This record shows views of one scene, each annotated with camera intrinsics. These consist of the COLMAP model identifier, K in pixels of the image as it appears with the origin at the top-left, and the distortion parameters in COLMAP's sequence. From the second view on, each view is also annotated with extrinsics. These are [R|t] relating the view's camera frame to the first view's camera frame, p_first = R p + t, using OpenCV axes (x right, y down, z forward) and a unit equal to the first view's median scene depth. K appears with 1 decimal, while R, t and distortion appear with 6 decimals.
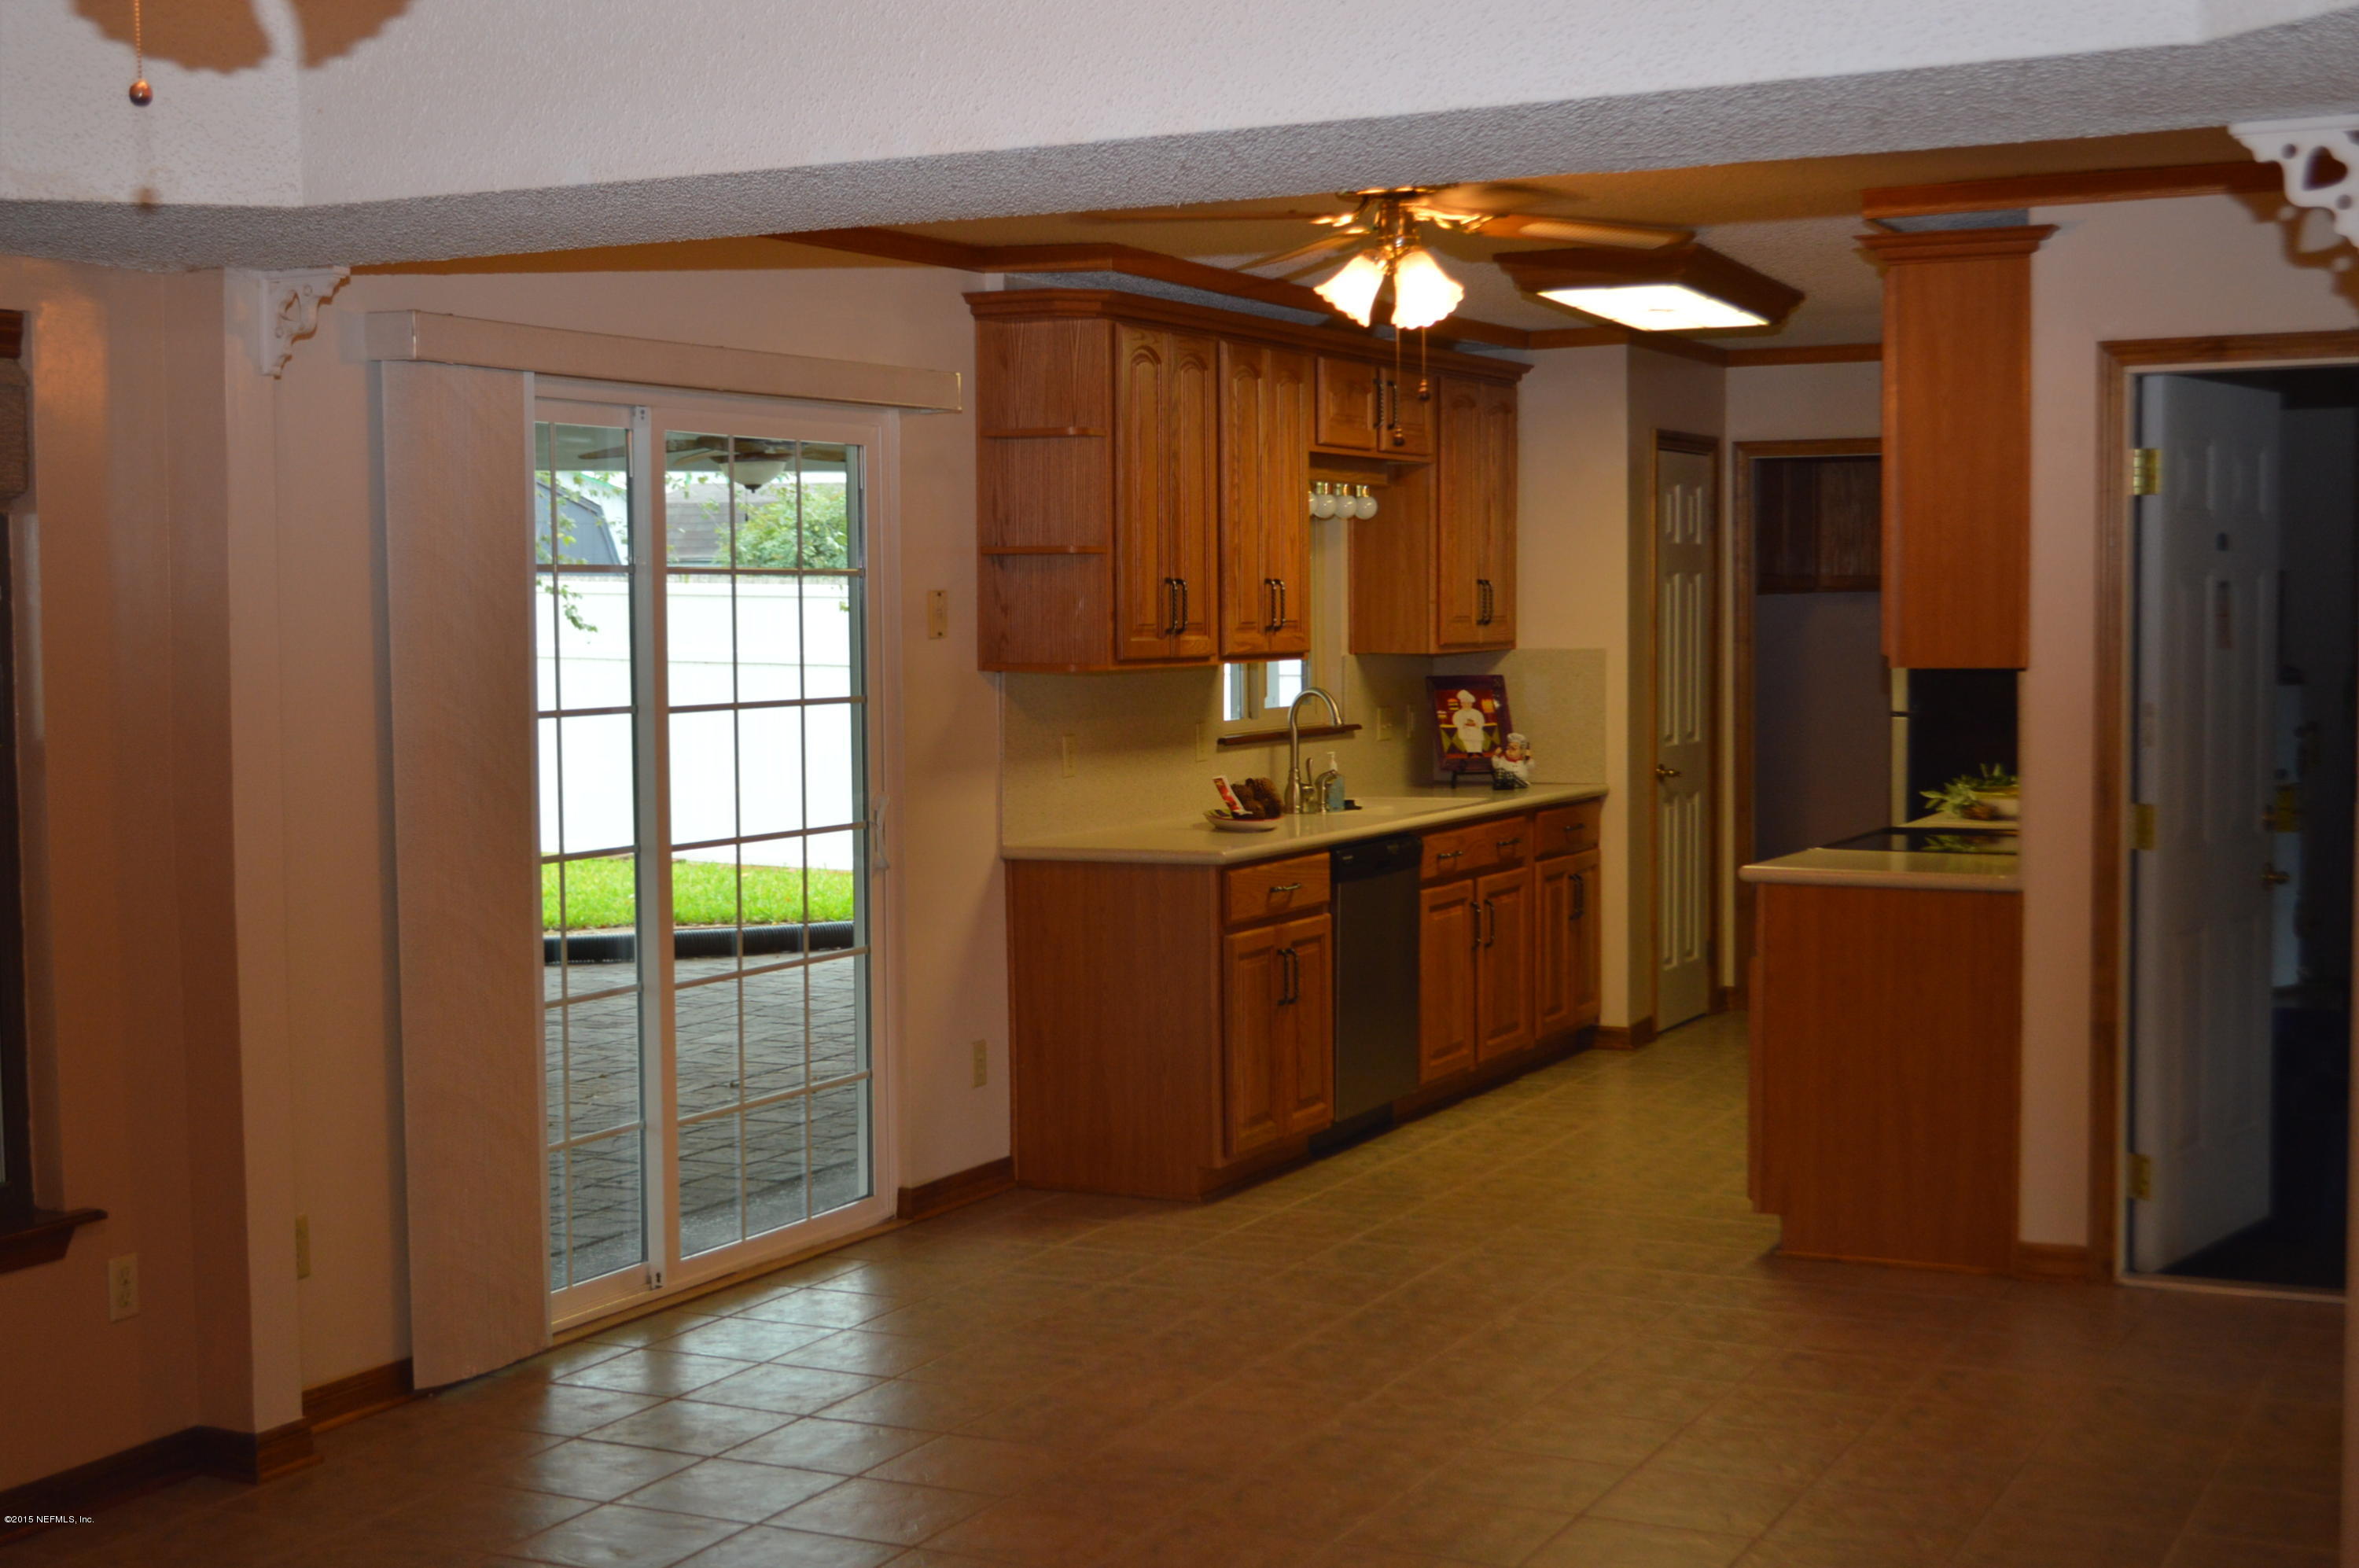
lens RADIAL K [[3067.7, 0, 1179.2], [0, 3067.7, 781.8], [0, 0, 1]] dist [0.003771, 0.000000]
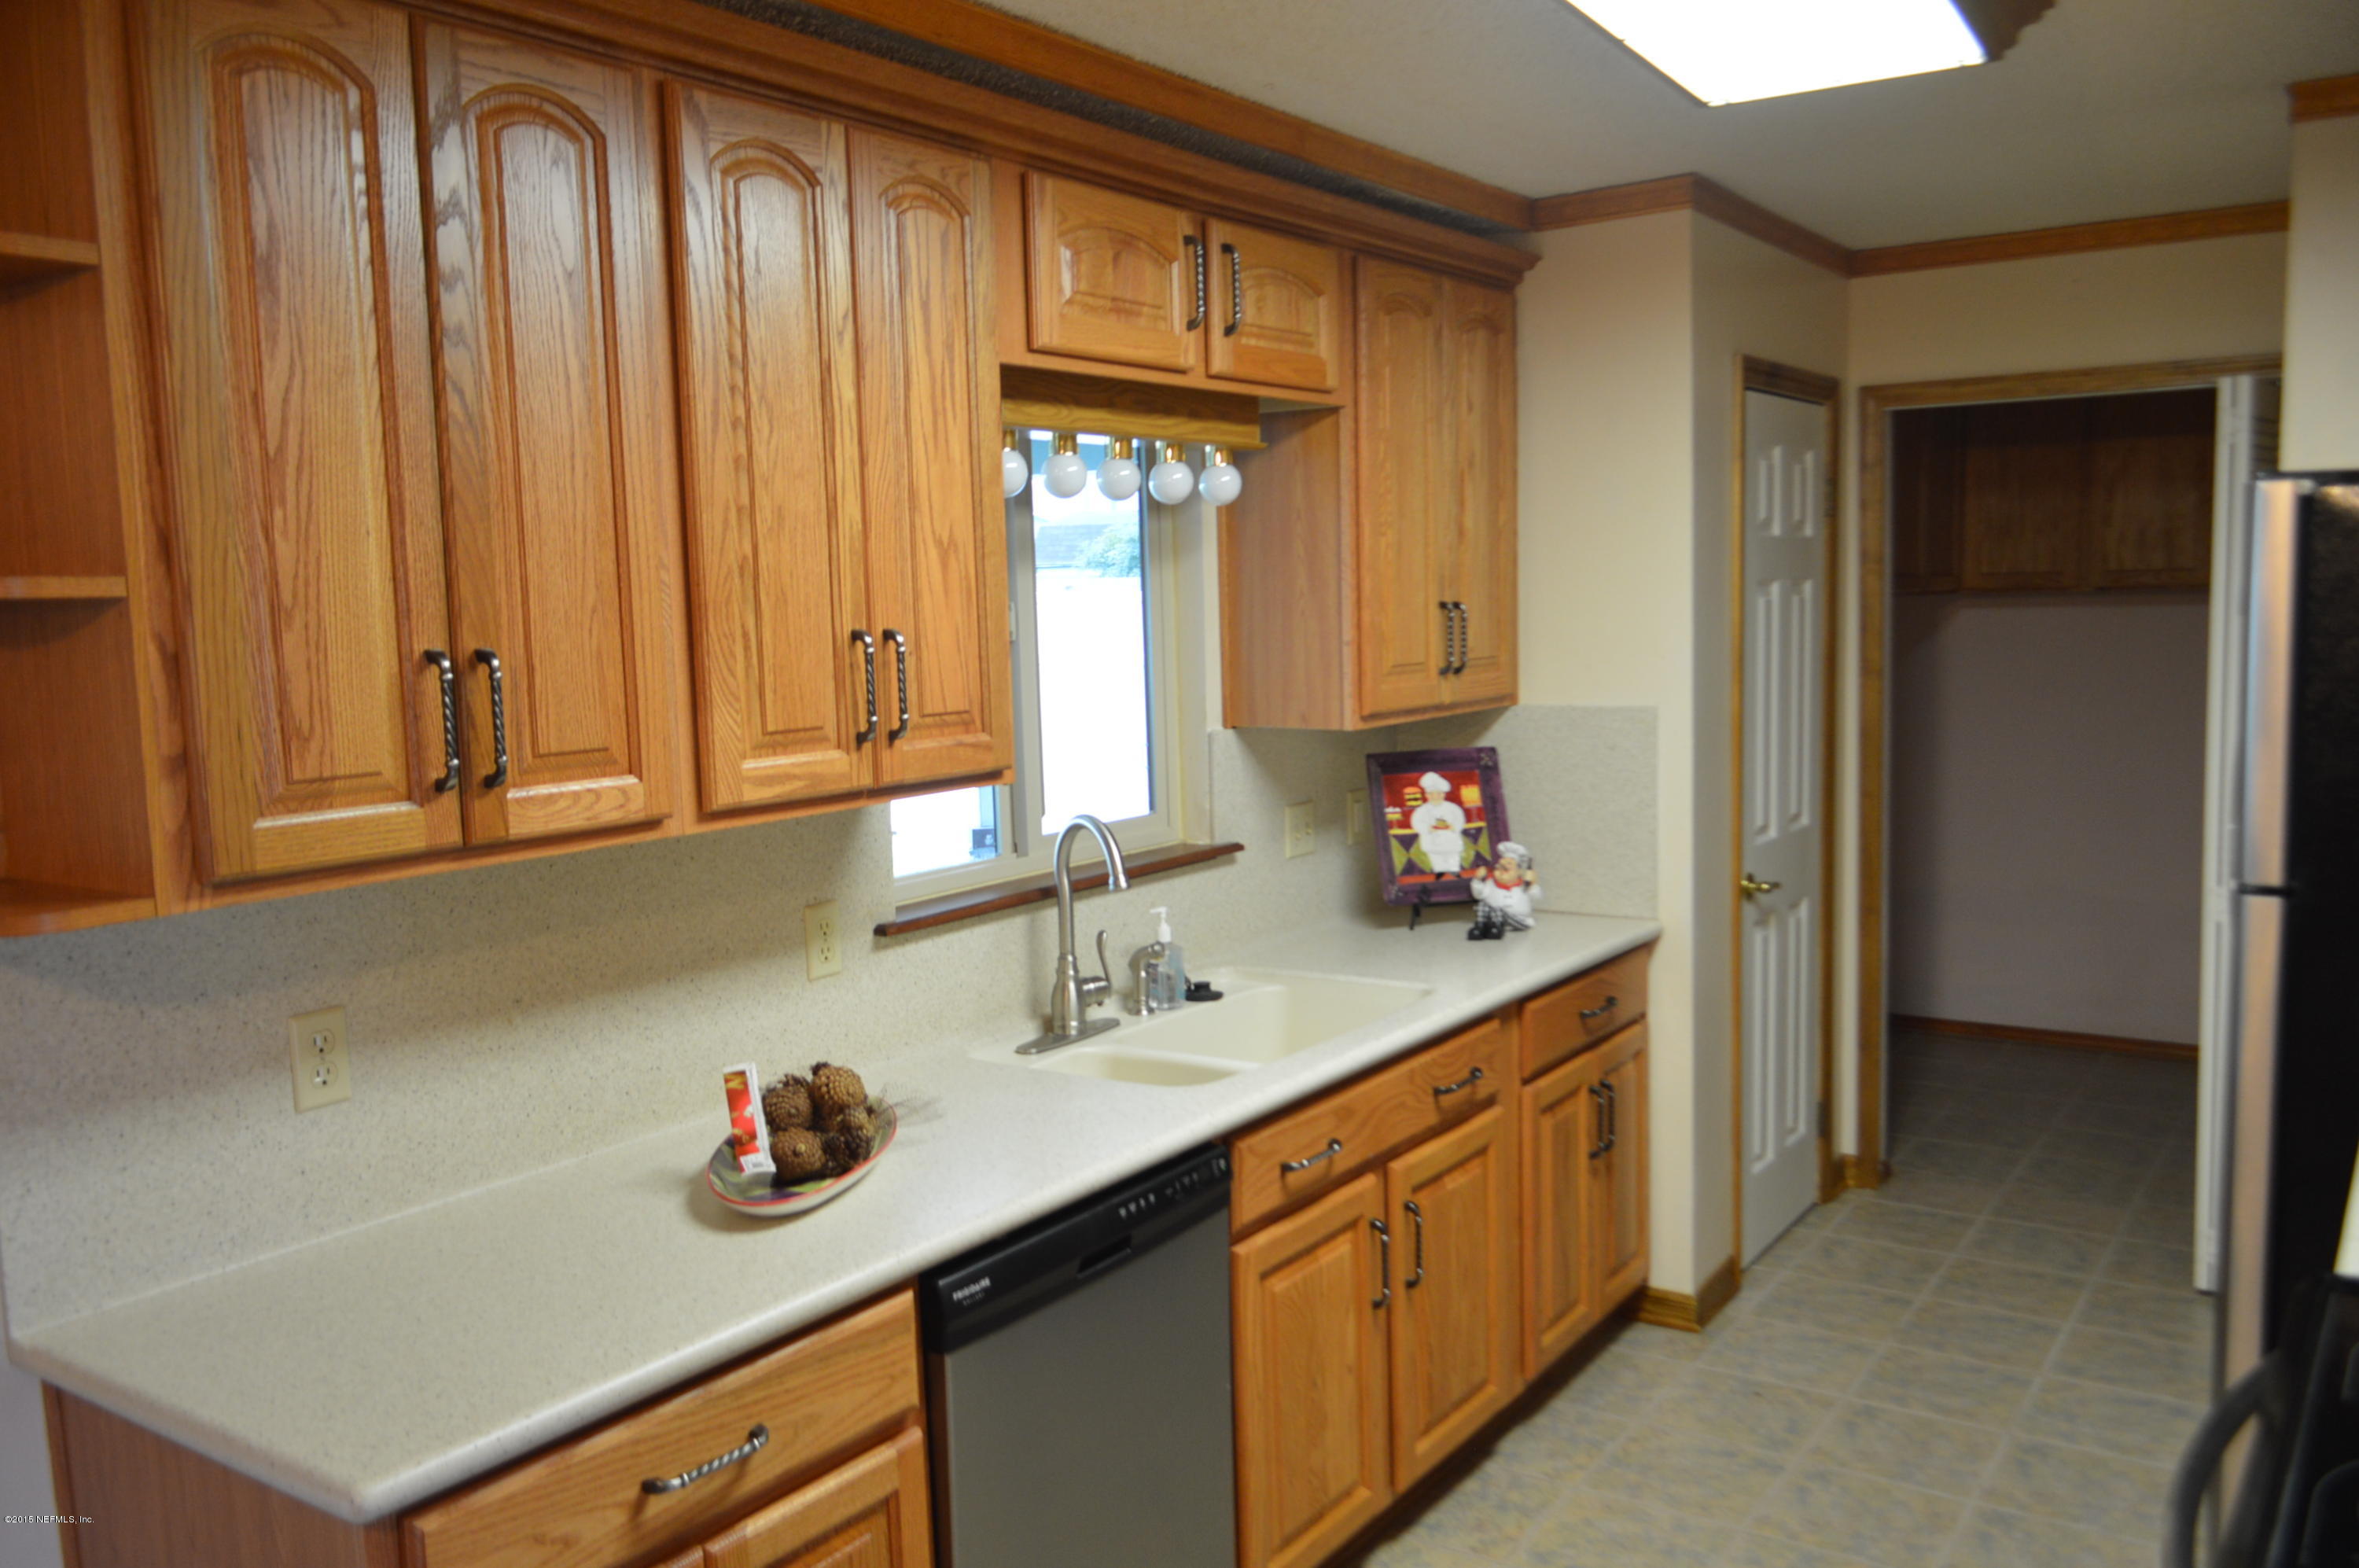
lens RADIAL K [[1870.5, 0, 1200.1], [0, 1870.5, 786.5], [0, 0, 1]] dist [-0.008924, -0.001001]
pose [[0.990240, -0.003378, -0.139334, 0.100579], [0.010291, 0.998749, 0.048926, -0.047224], [0.138994, -0.049883, 0.989036, 0.613861]]
